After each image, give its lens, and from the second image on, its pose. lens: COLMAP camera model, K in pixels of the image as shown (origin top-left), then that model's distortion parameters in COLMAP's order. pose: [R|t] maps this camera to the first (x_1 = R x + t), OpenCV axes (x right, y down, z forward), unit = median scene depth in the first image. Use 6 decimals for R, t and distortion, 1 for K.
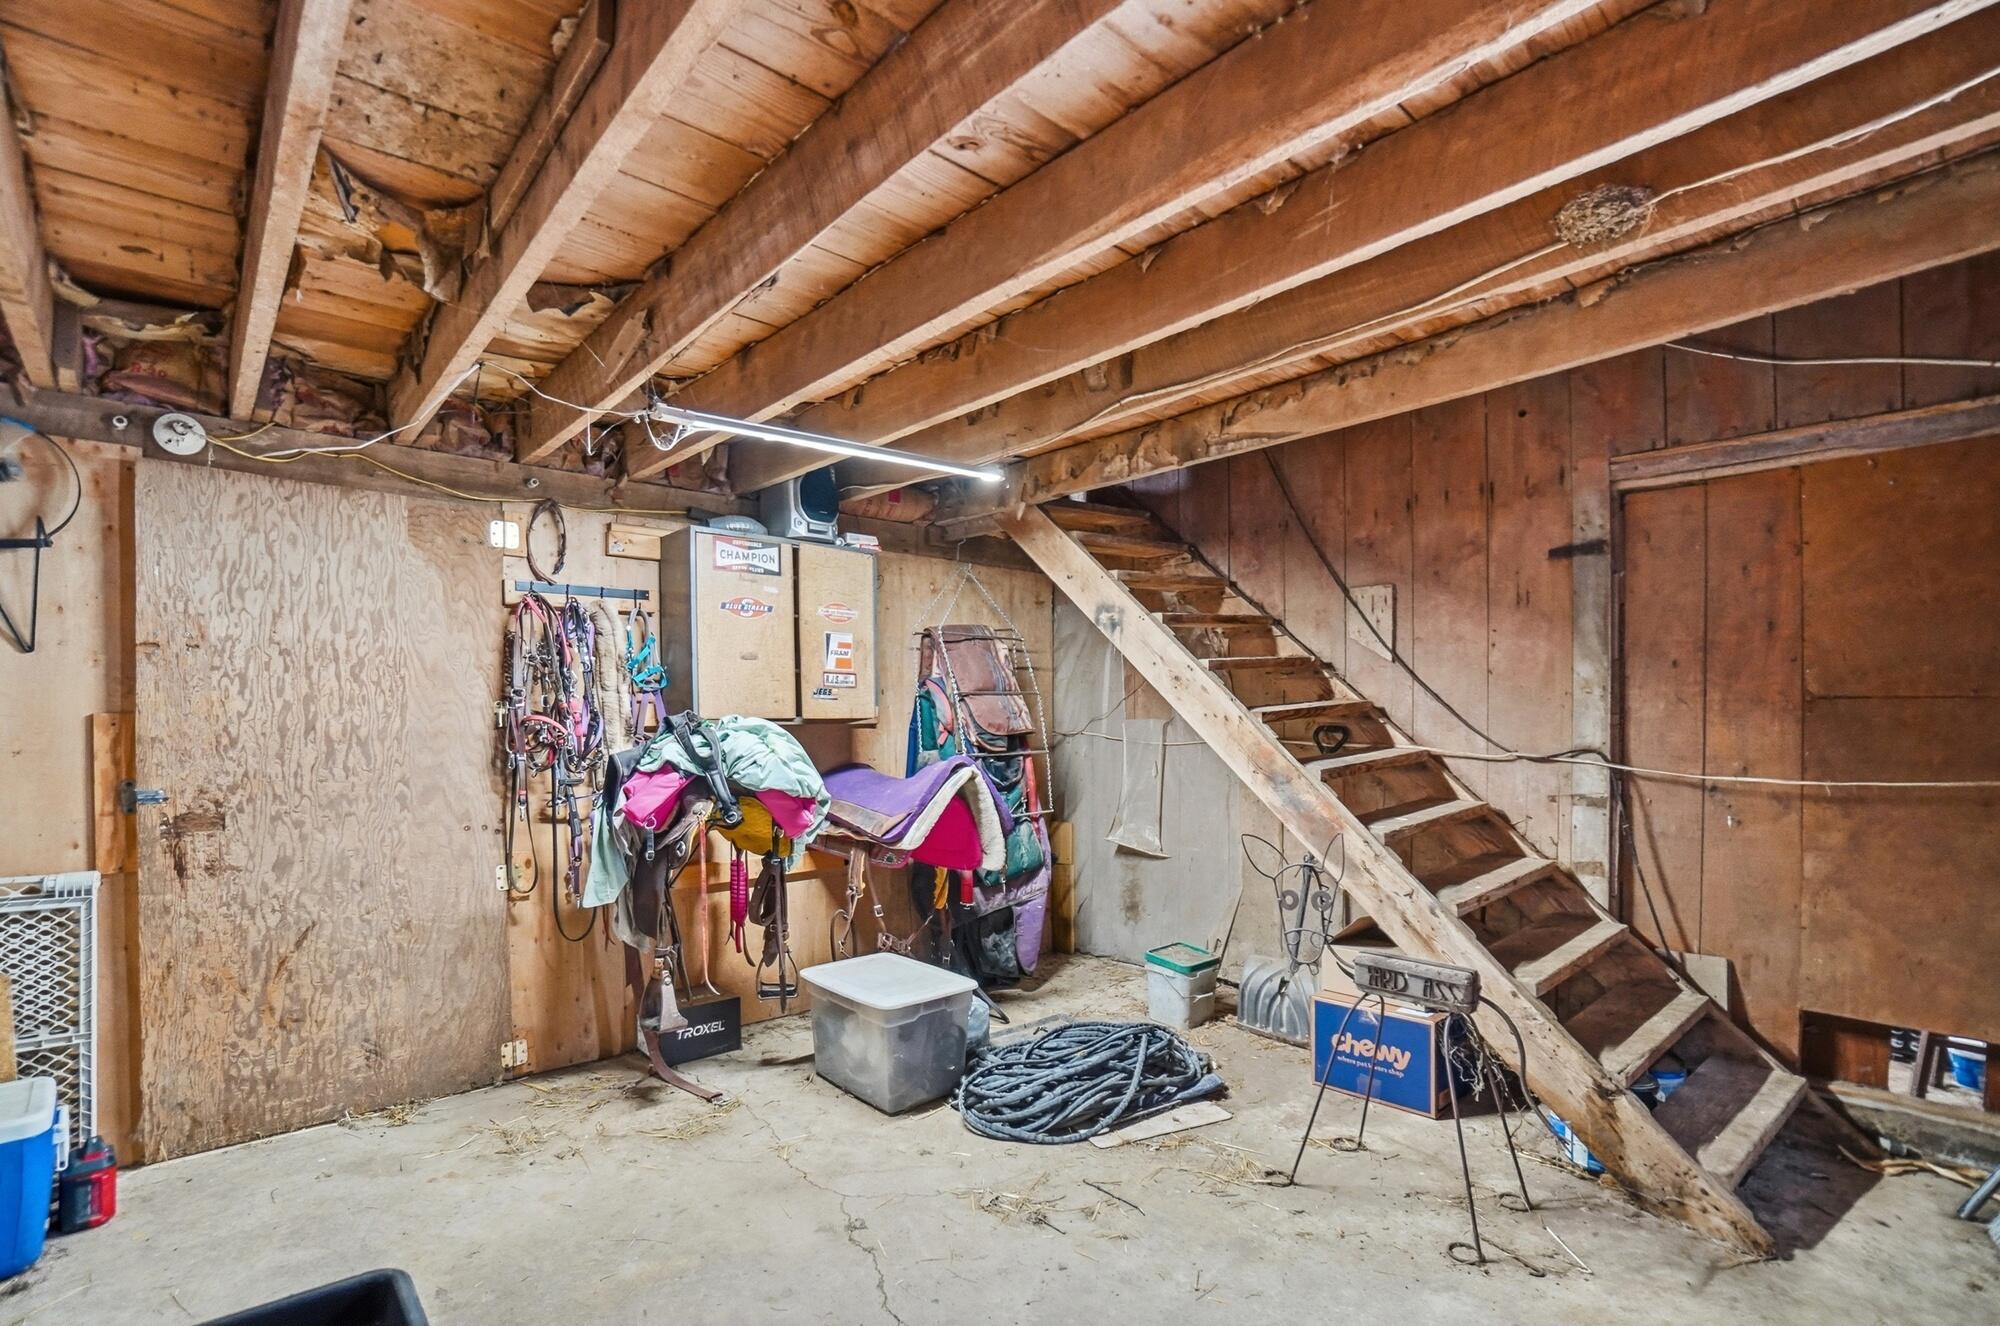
lens RADIAL K [[926.0, 0, 1007.3], [0, 926.0, 750.9], [0, 0, 1]] dist [-0.029325, 0.000429]
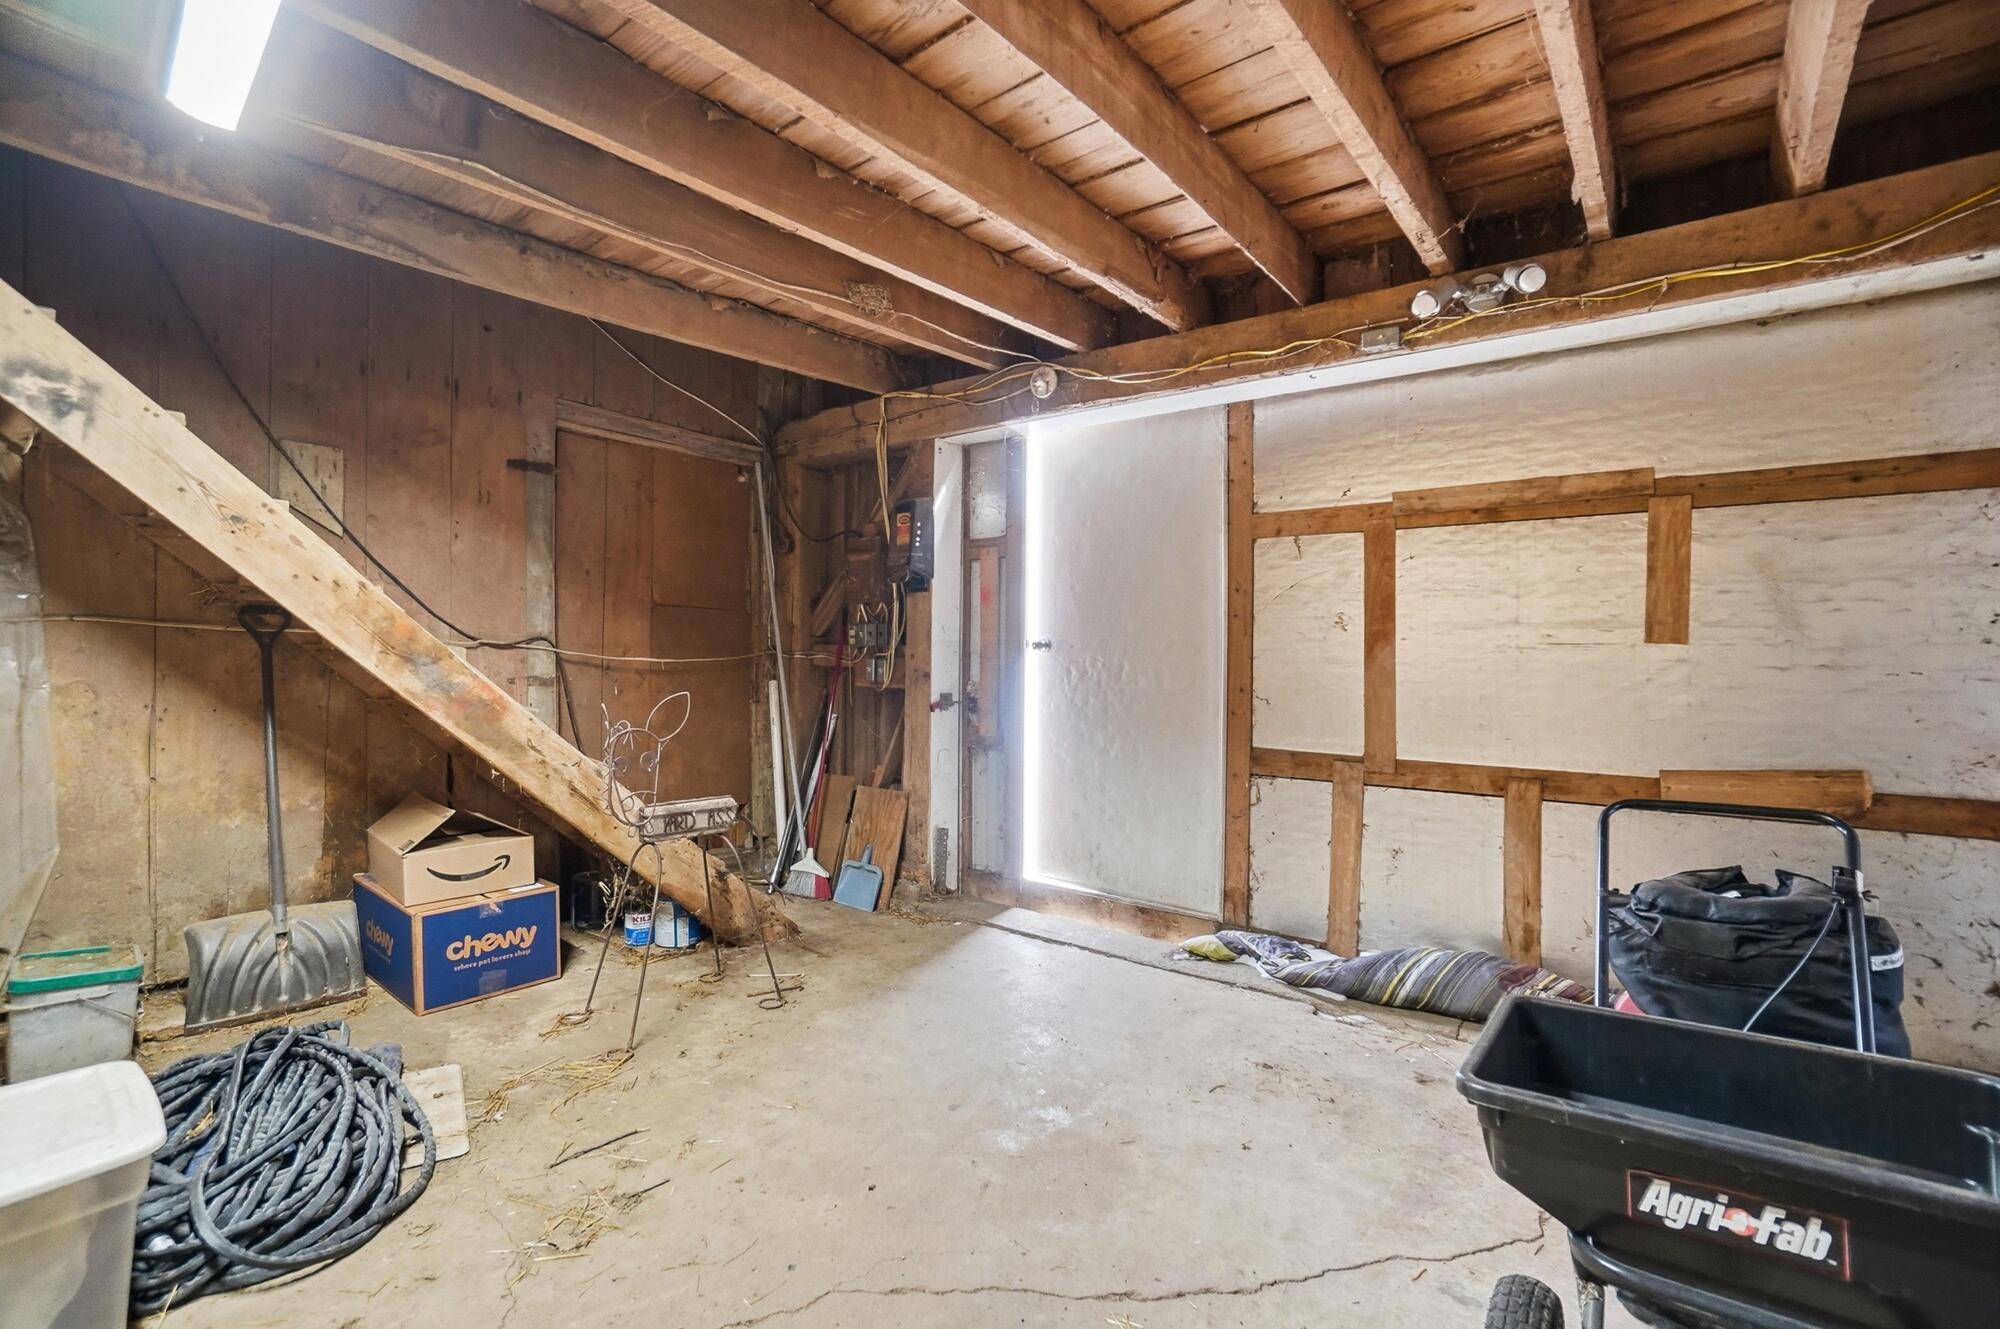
lens RADIAL K [[893.9, 0, 964.9], [0, 893.9, 656.2], [0, 0, 1]] dist [-0.041449, 0.001149]
pose [[-0.123042, 0.012215, 0.992326, -0.565203], [0.028390, 0.999558, -0.008784, 0.048339], [-0.991995, 0.027092, -0.123334, 0.604614]]
